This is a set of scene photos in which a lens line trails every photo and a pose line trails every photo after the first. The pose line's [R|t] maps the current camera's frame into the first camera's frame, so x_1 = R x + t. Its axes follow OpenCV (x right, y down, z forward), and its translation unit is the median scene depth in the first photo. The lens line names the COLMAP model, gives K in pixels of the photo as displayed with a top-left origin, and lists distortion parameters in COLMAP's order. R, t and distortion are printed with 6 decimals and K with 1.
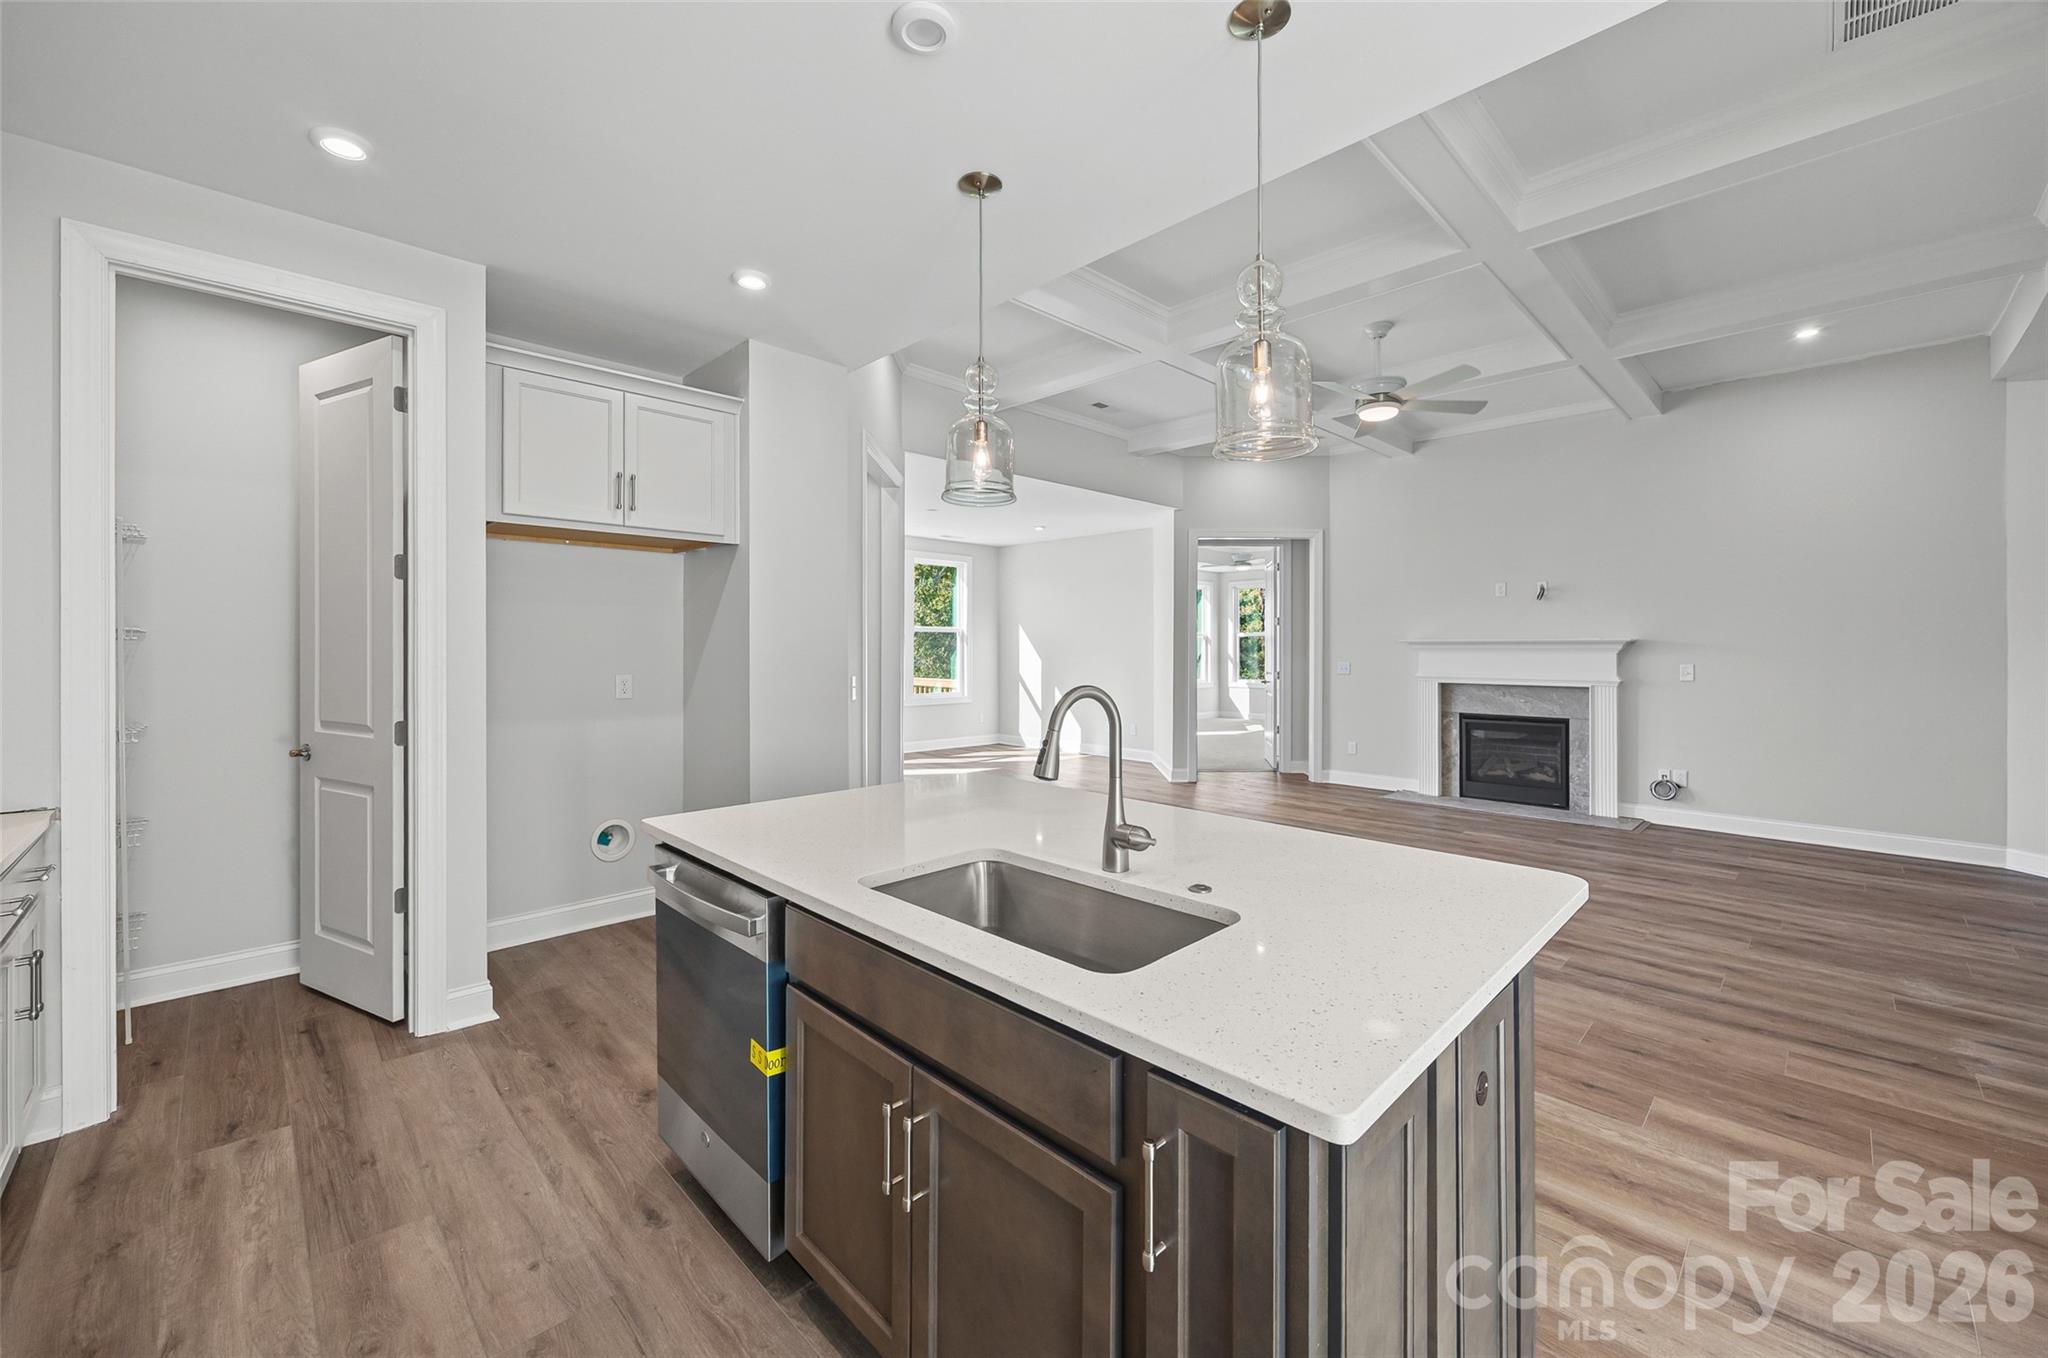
lens RADIAL K [[807.8, 0, 1024.3], [0, 807.8, 637.6], [0, 0, 1]] dist [0.003398, 0.000136]
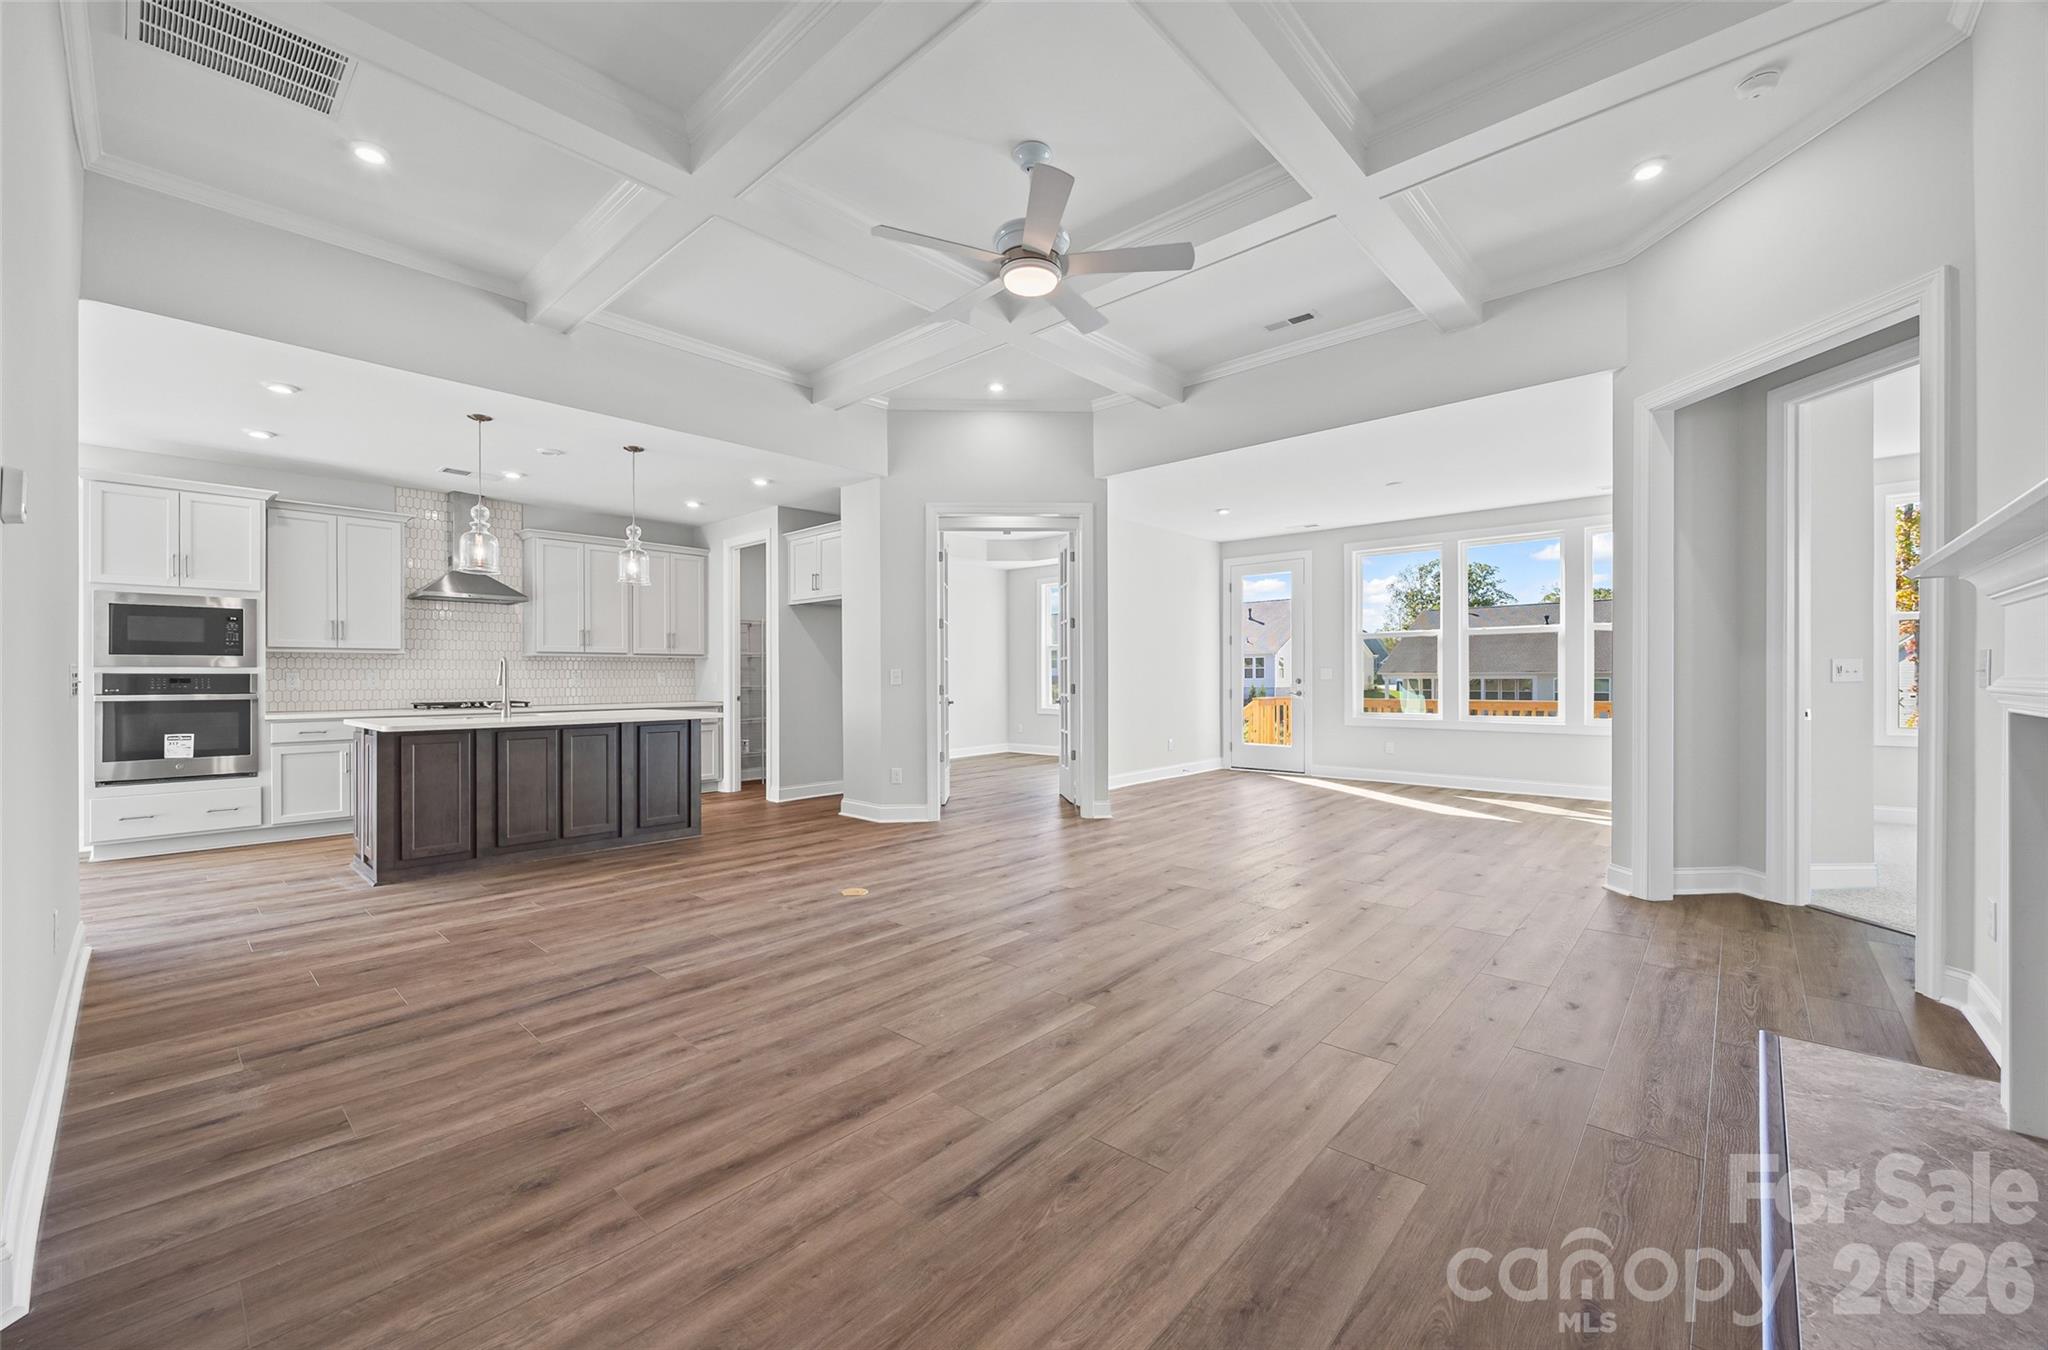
lens RADIAL K [[792.3, 0, 1024.0], [0, 792.3, 675.0], [0, 0, 1]] dist [-0.003116, -0.000048]
pose [[0.059854, -0.005676, -0.998191, 0.880880], [0.013007, 0.999903, -0.004905, 0.046456], [0.998122, -0.012690, 0.059922, 0.763038]]
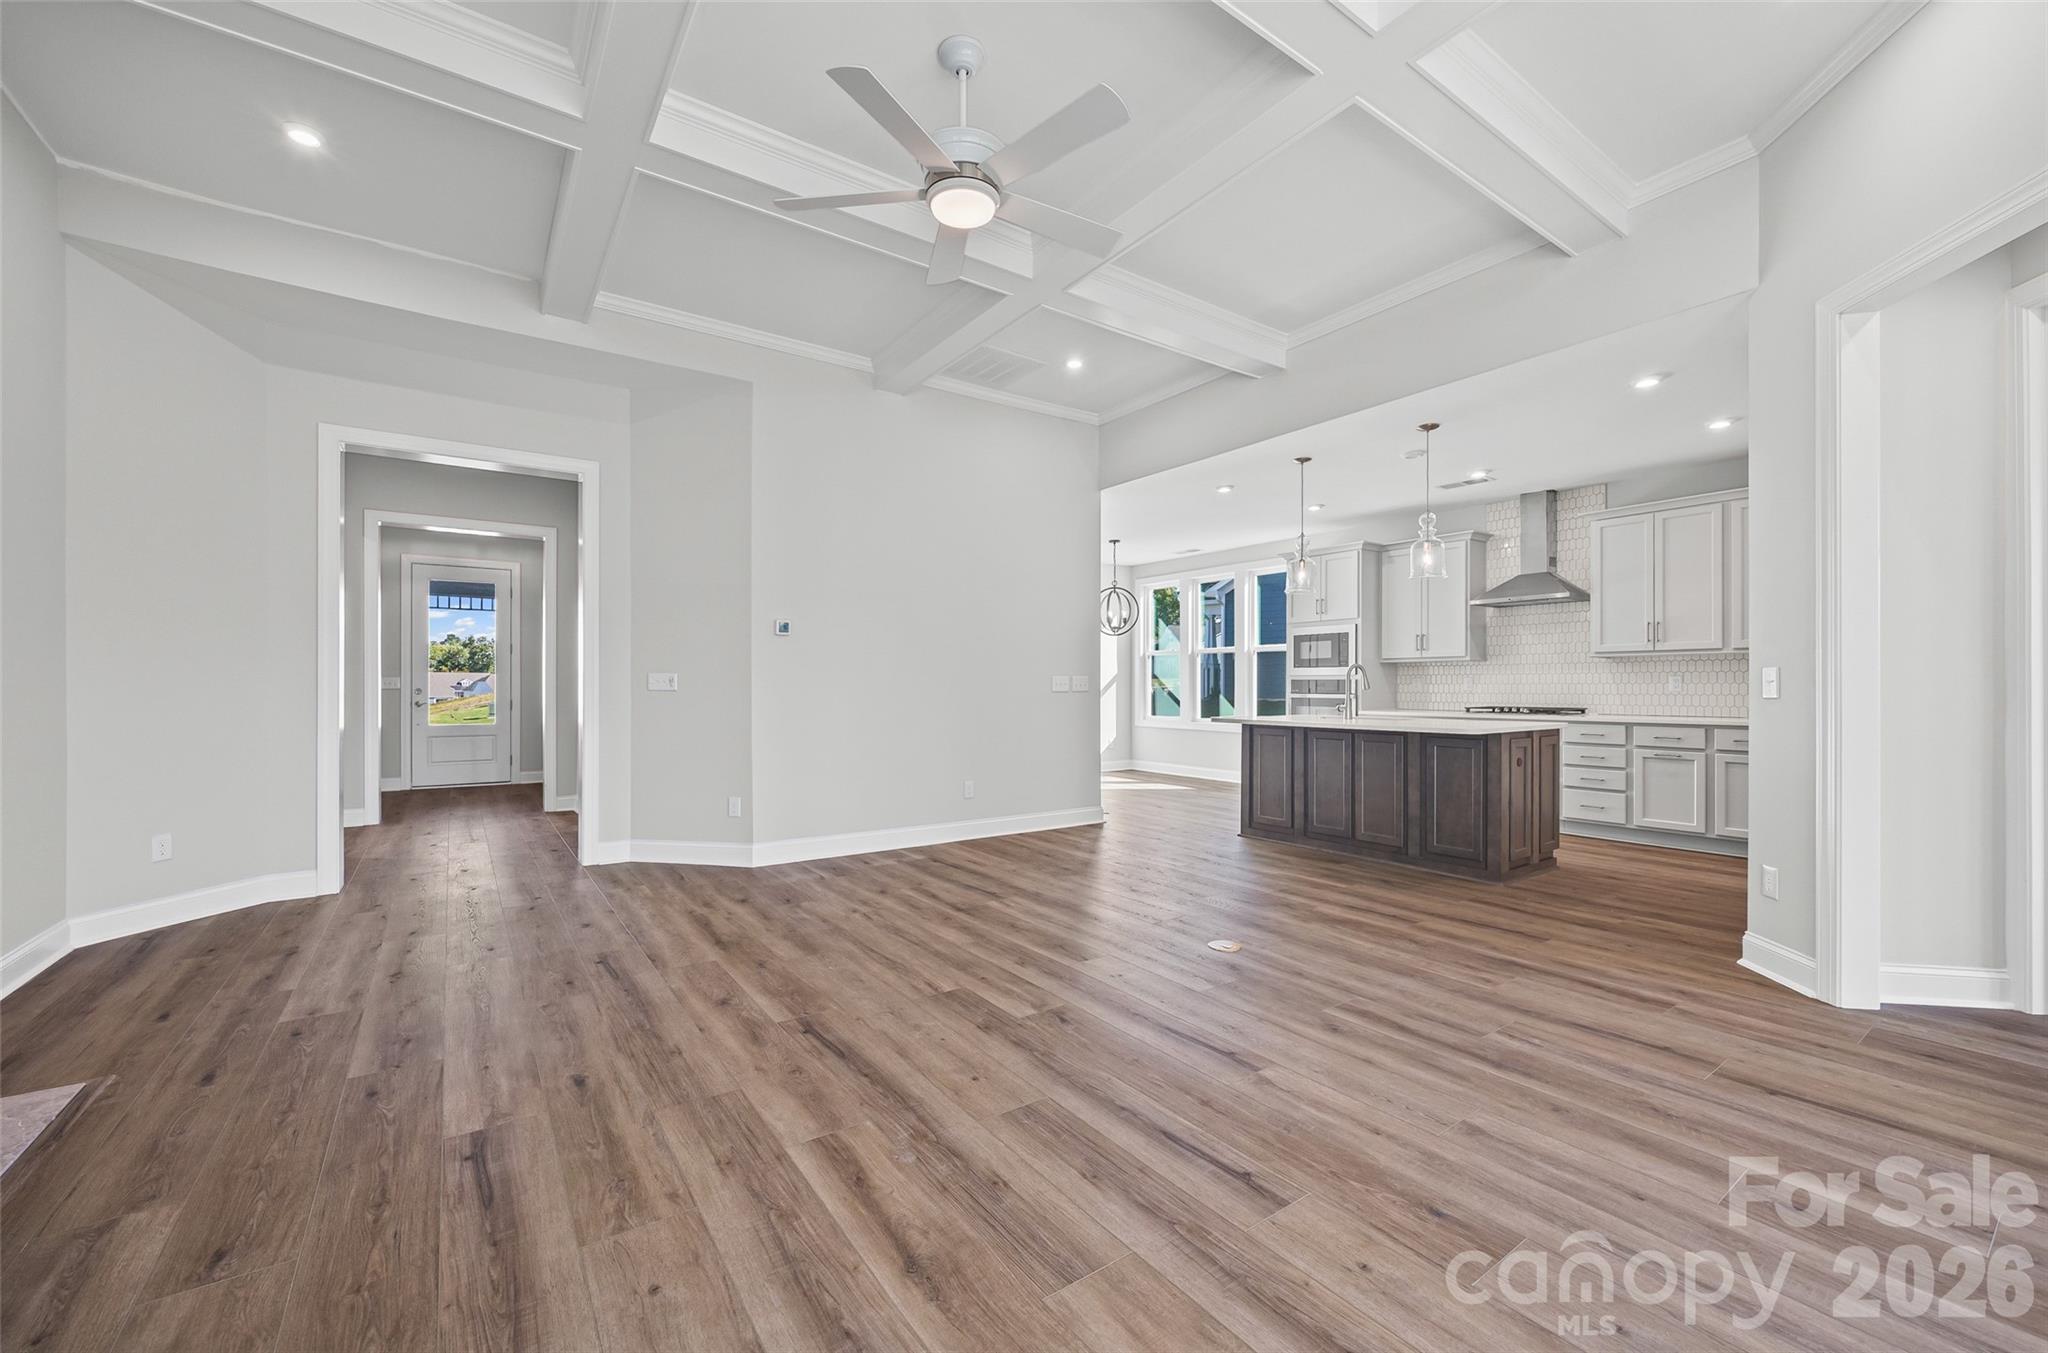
lens RADIAL K [[808.5, 0, 1027.2], [0, 808.5, 677.3], [0, 0, 1]] dist [-0.002853, 0.000037]
pose [[-0.987170, -0.000076, 0.159675, 0.242804], [-0.003305, 0.999795, -0.019957, 0.051171], [-0.159641, -0.020228, -0.986968, 1.237877]]
